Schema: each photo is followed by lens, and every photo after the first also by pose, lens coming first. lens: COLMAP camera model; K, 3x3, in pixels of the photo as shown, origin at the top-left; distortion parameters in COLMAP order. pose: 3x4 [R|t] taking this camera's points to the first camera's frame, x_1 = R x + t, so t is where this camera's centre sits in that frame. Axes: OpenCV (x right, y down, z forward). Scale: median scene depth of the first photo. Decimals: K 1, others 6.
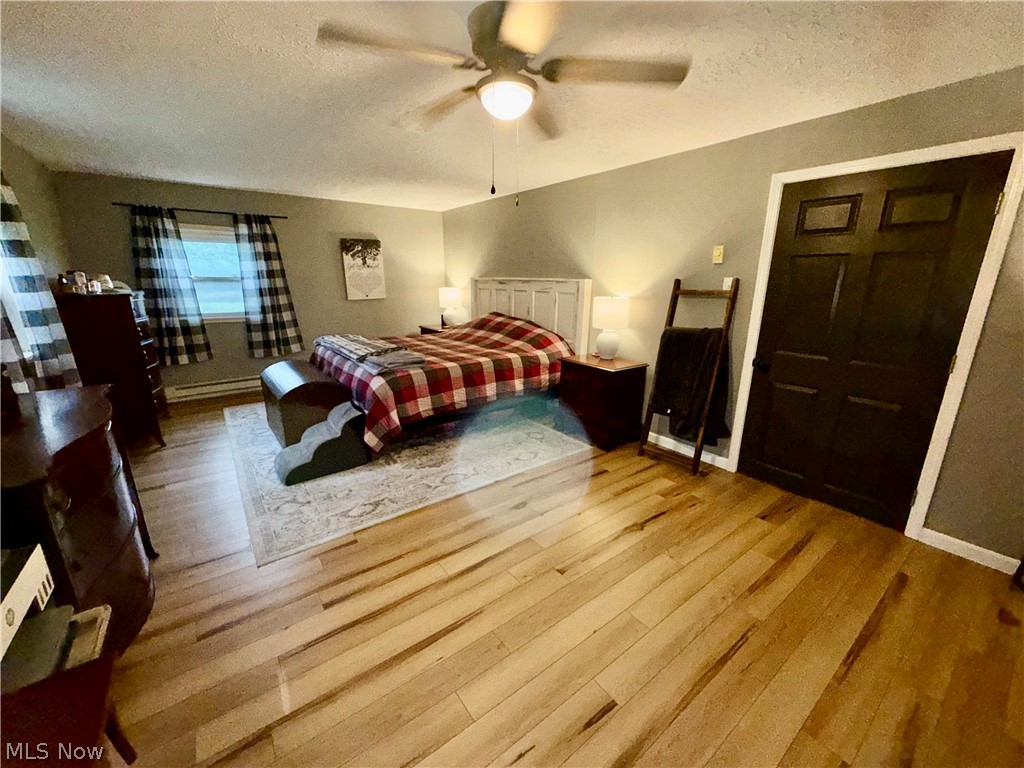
lens RADIAL K [[410.3, 0, 510.0], [0, 410.3, 387.9], [0, 0, 1]] dist [-0.000390, -0.000242]
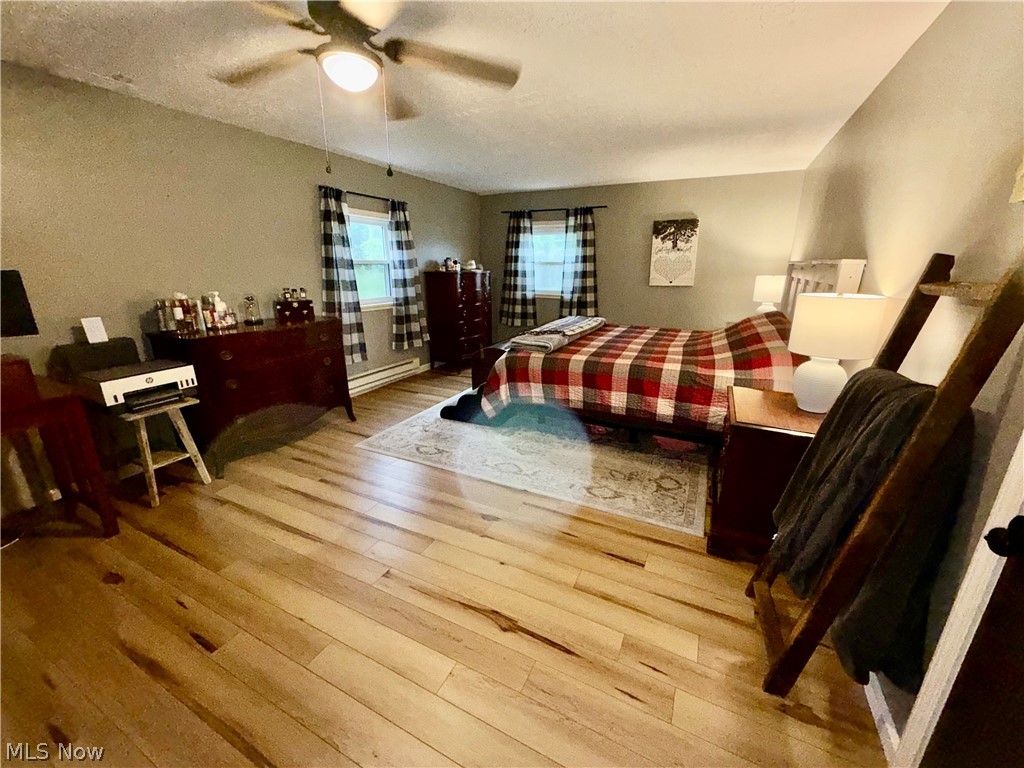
lens RADIAL K [[410.3, 0, 507.1], [0, 410.3, 385.0], [0, 0, 1]] dist [-0.000390, -0.000242]
pose [[0.445198, 0.250966, -0.859543, 0.417880], [-0.234099, 0.959156, 0.158800, -0.077254], [0.864290, 0.130521, 0.485765, 0.326746]]
